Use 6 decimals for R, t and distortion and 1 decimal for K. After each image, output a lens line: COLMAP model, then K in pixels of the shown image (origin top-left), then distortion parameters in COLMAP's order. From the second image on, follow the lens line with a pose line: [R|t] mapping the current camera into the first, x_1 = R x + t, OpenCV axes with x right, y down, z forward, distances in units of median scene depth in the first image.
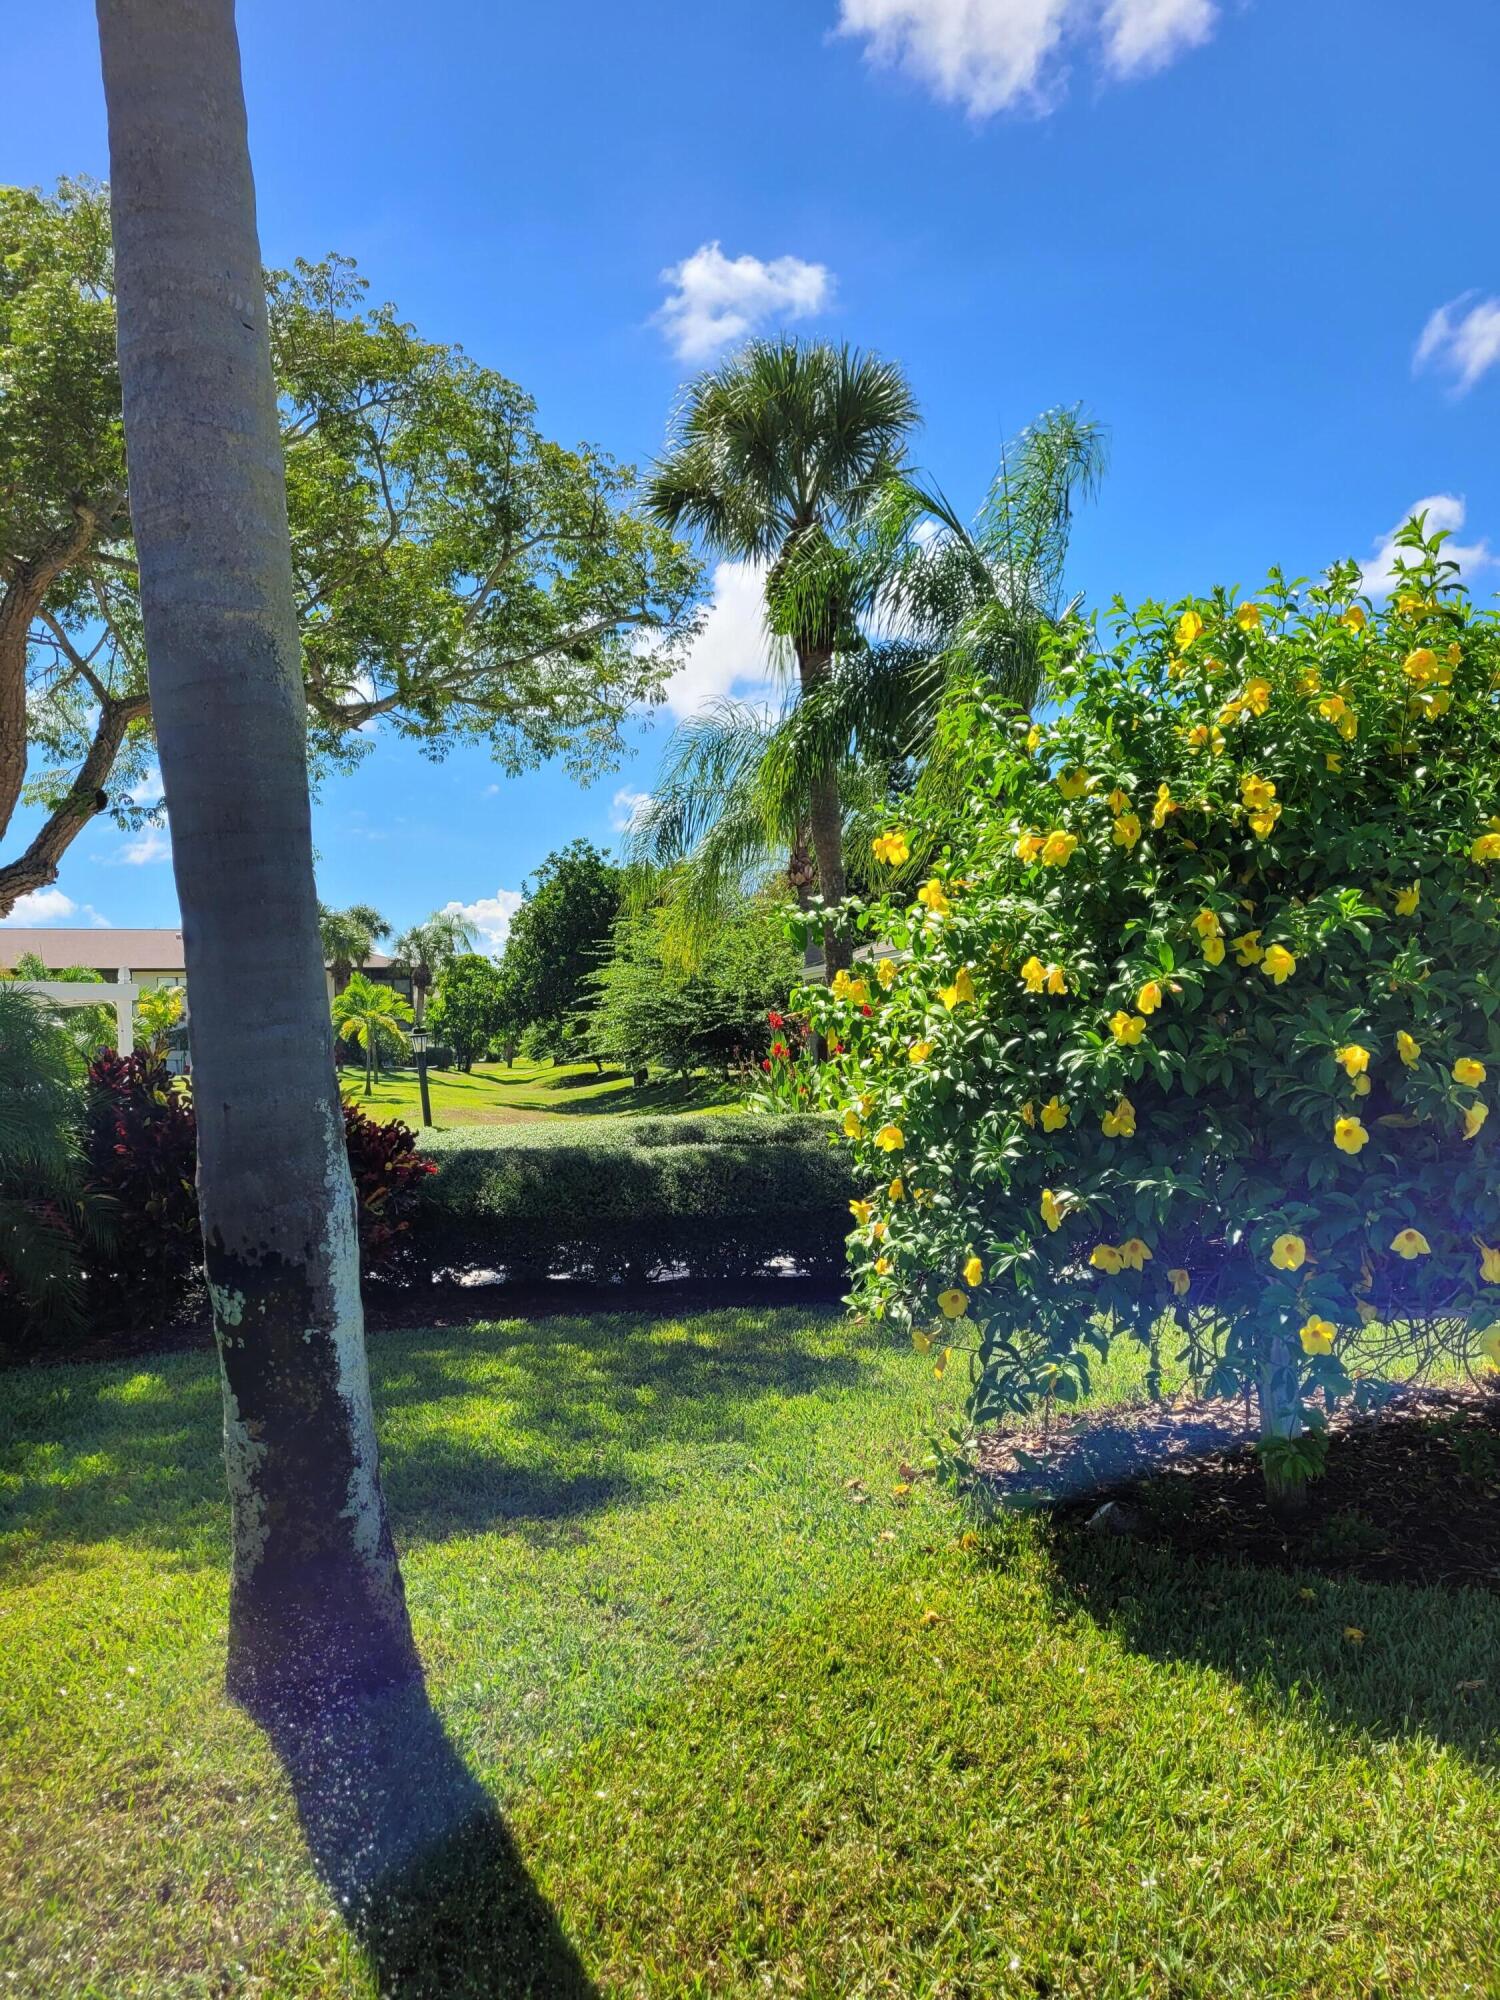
lens RADIAL K [[1492.0, 0, 760.2], [0, 1492.0, 999.8], [0, 0, 1]] dist [0.073200, -0.067852]
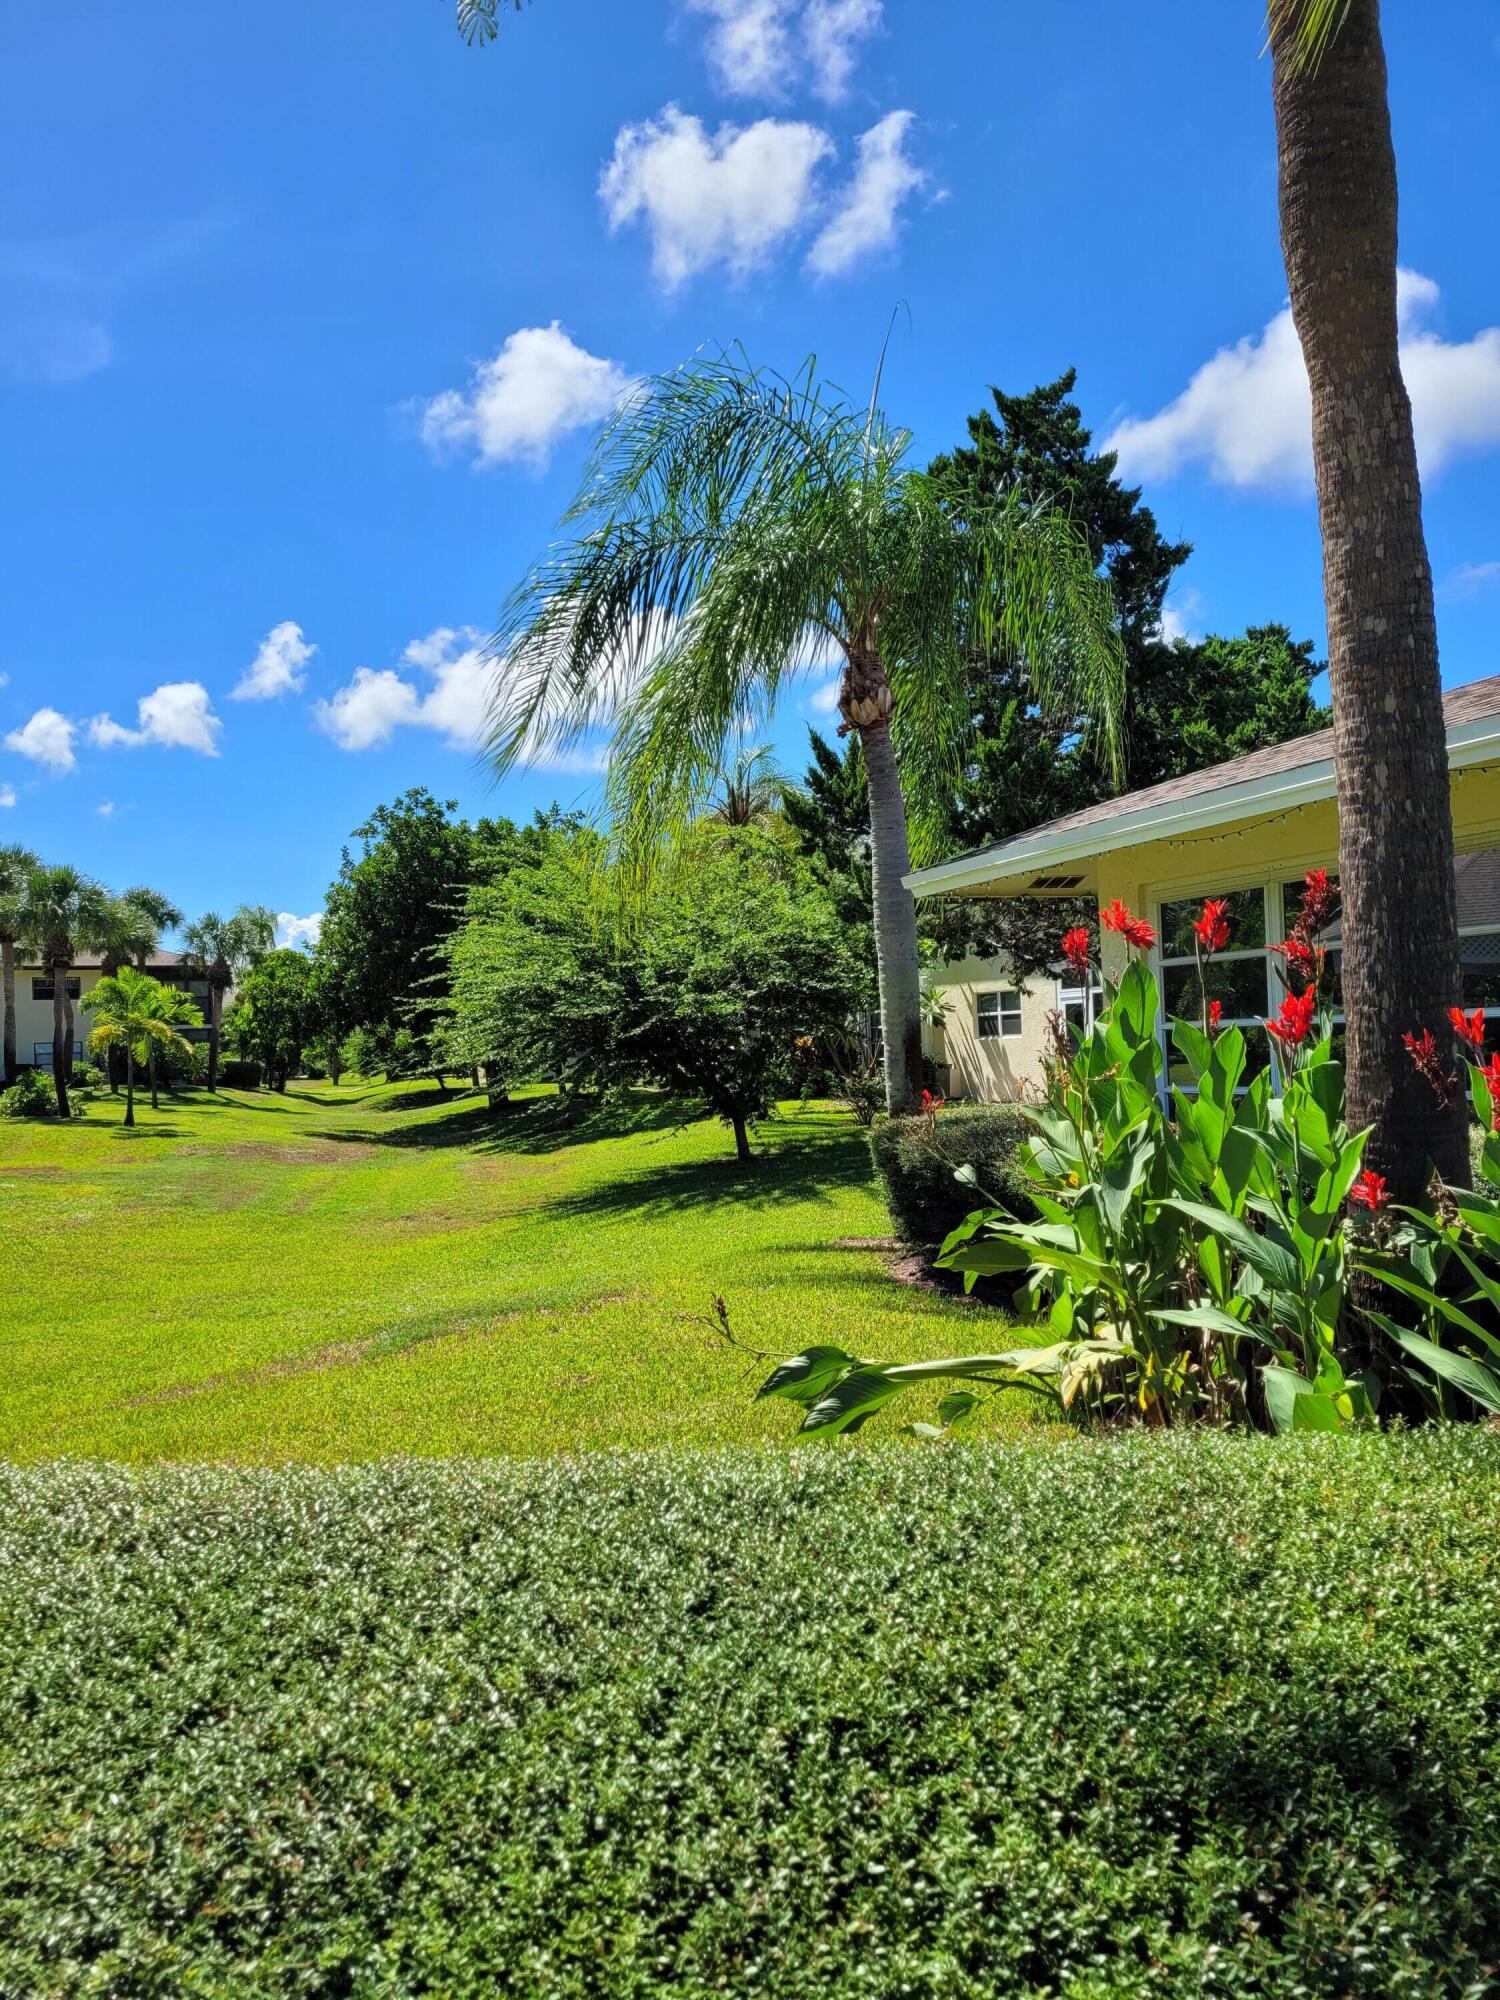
lens RADIAL K [[1528.3, 0, 750.0], [0, 1528.3, 1000.0], [0, 0, 1]] dist [0.048432, 0.001274]
pose [[0.995449, -0.007703, 0.094982, -0.022842], [0.008319, 0.999947, -0.006088, 0.007049], [-0.094930, 0.006851, 0.995460, 0.175793]]
